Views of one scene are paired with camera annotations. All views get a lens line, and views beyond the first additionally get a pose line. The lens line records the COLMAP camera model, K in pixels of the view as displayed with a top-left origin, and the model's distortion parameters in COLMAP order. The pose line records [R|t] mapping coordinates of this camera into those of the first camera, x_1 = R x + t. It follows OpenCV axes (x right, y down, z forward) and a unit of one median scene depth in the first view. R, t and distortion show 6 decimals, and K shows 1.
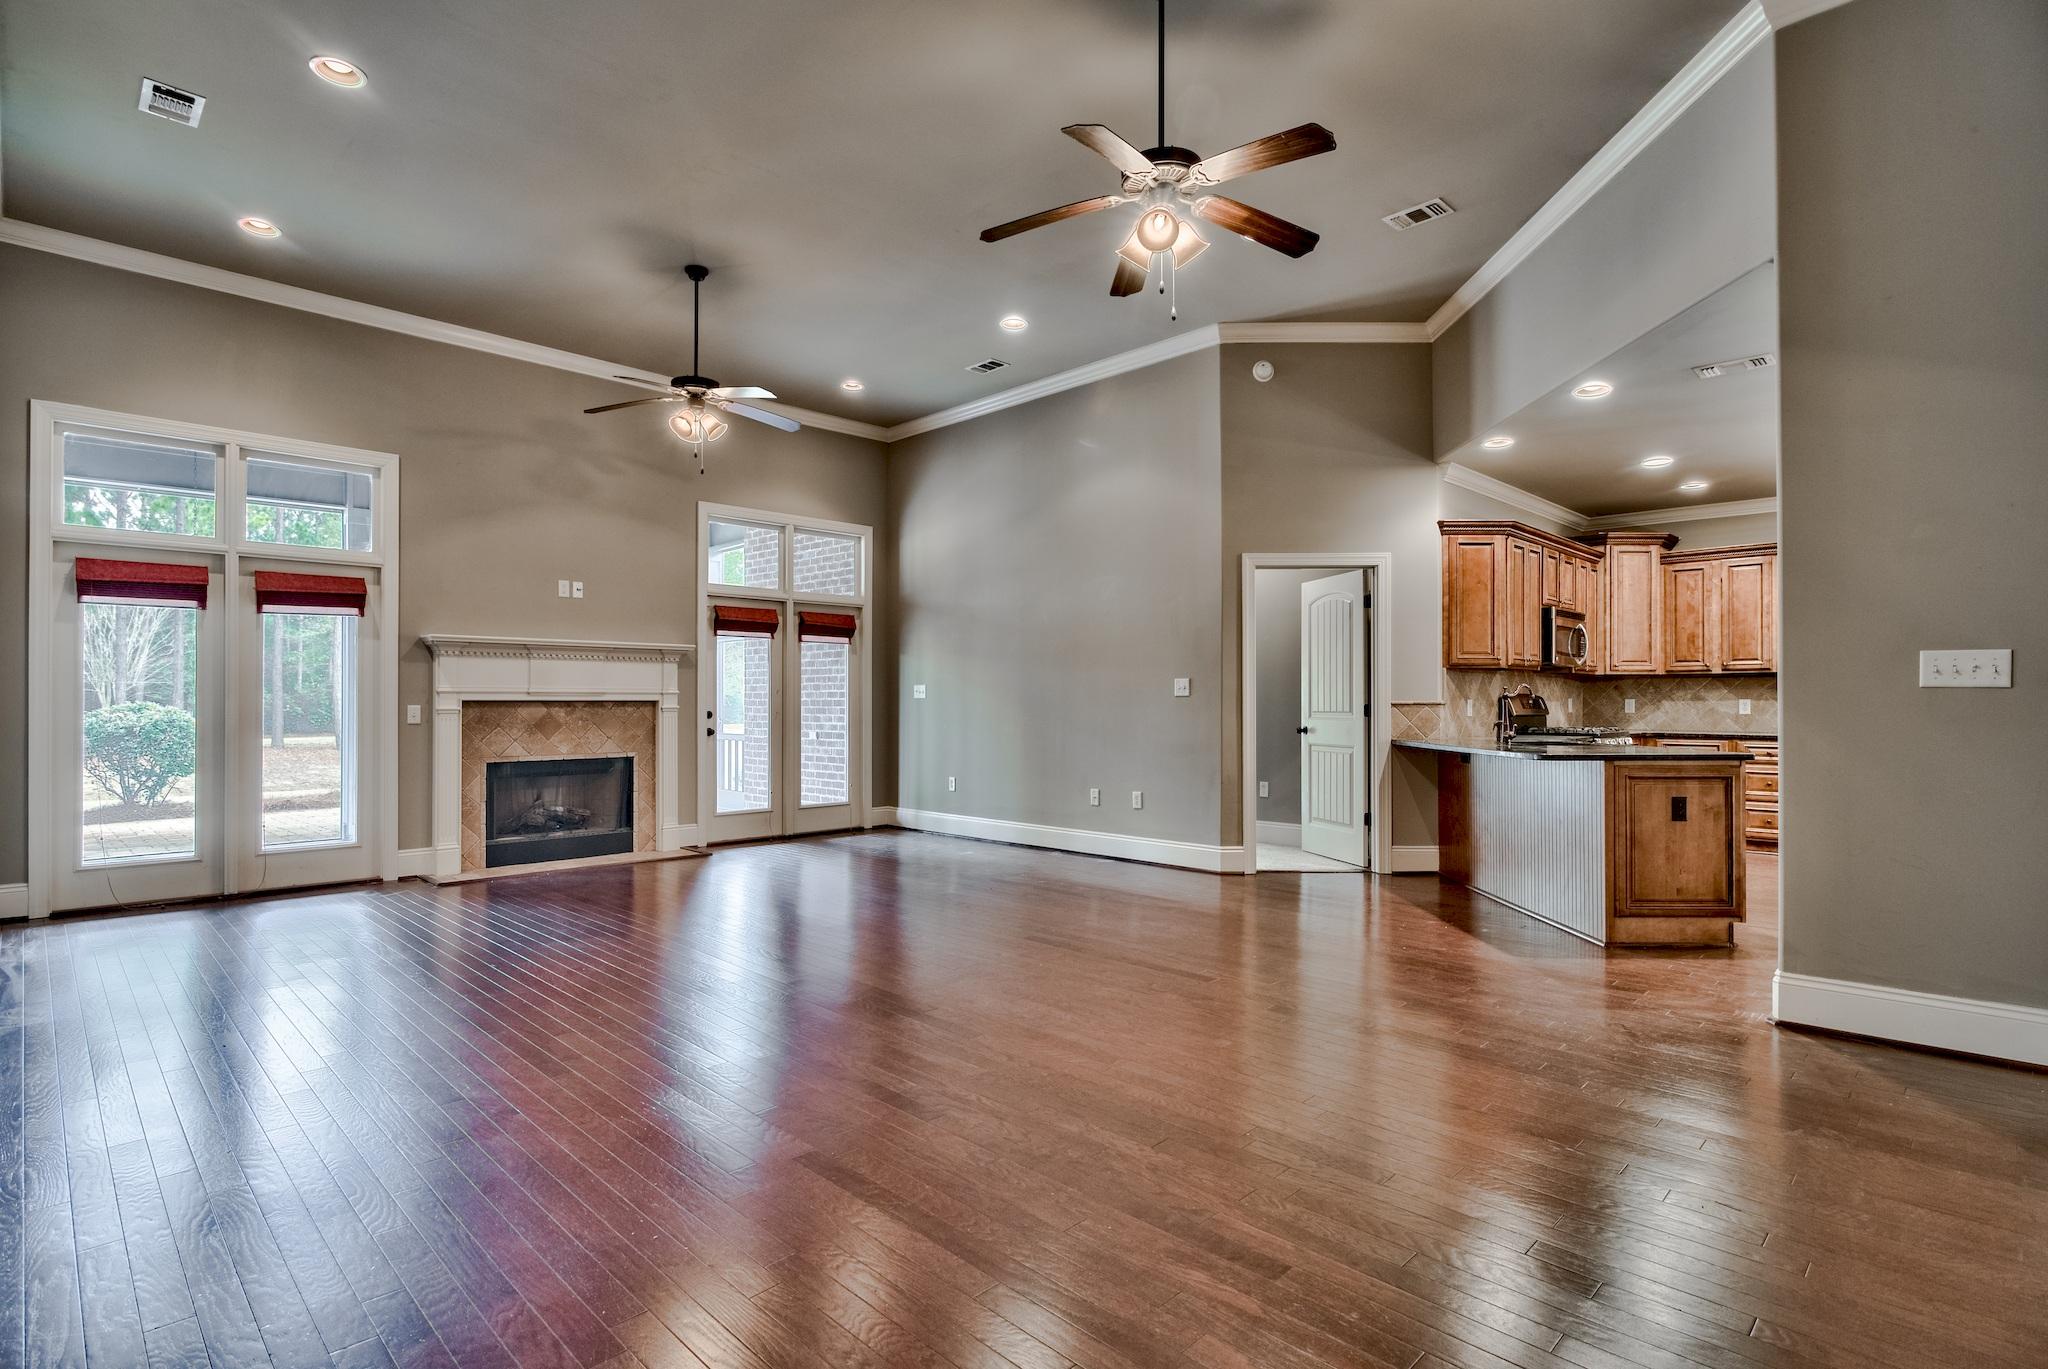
lens RADIAL K [[982.5, 0, 1129.1], [0, 982.5, 700.5], [0, 0, 1]] dist [0.084967, -0.000109]
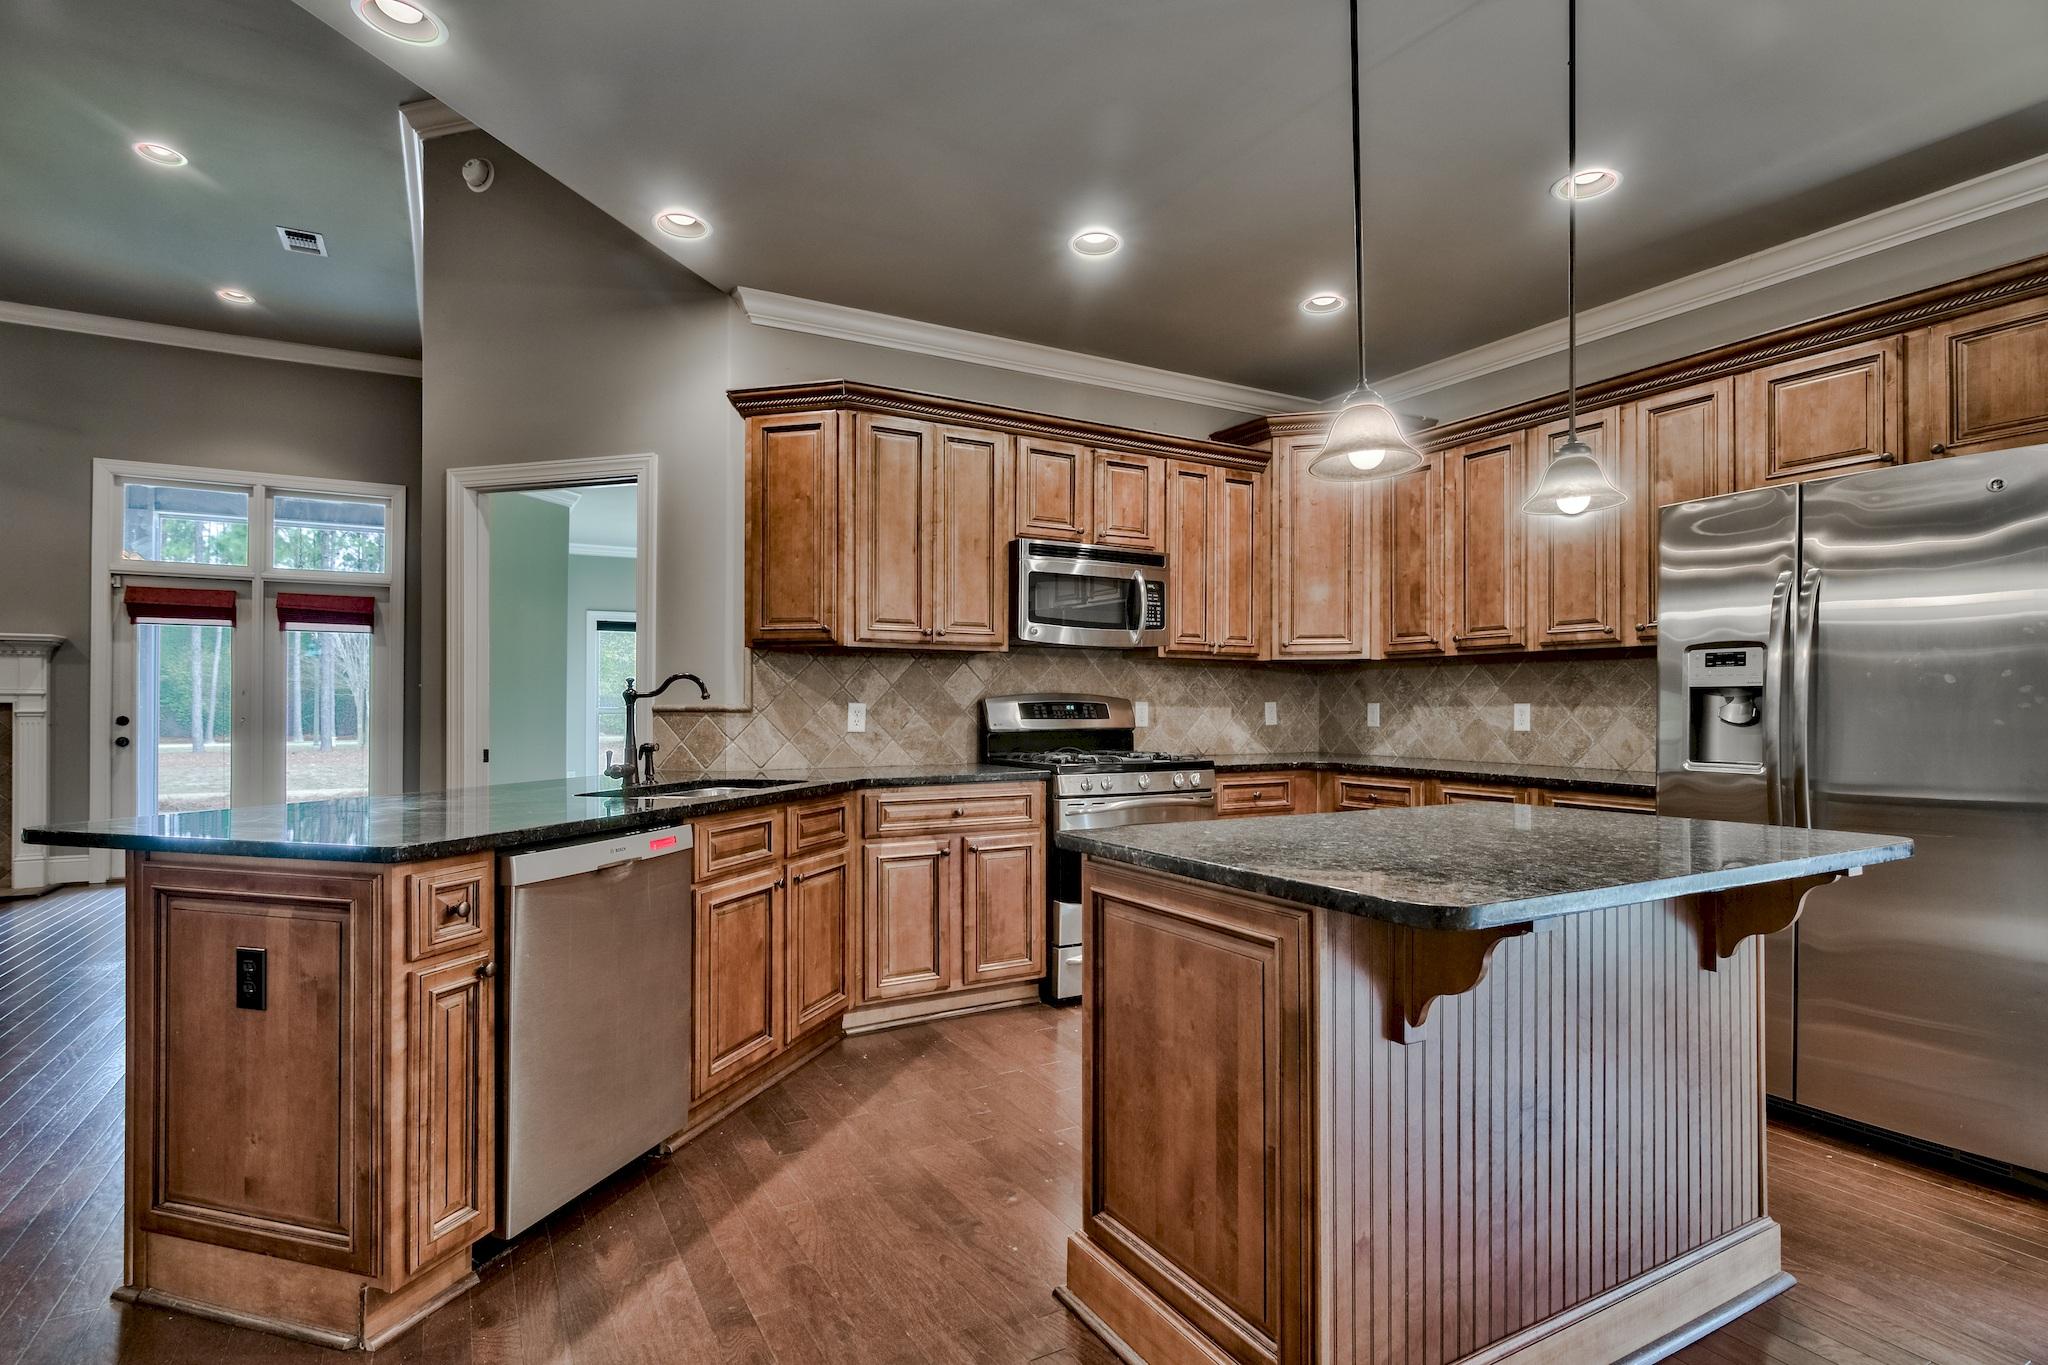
lens RADIAL K [[1009.5, 0, 1022.4], [0, 1009.5, 679.4], [0, 0, 1]] dist [-0.012229, -0.000245]
pose [[0.944539, -0.007731, -0.328307, 0.533742], [-0.001237, 0.999632, -0.027100, 0.000951], [0.328396, 0.026003, 0.944182, 0.406082]]
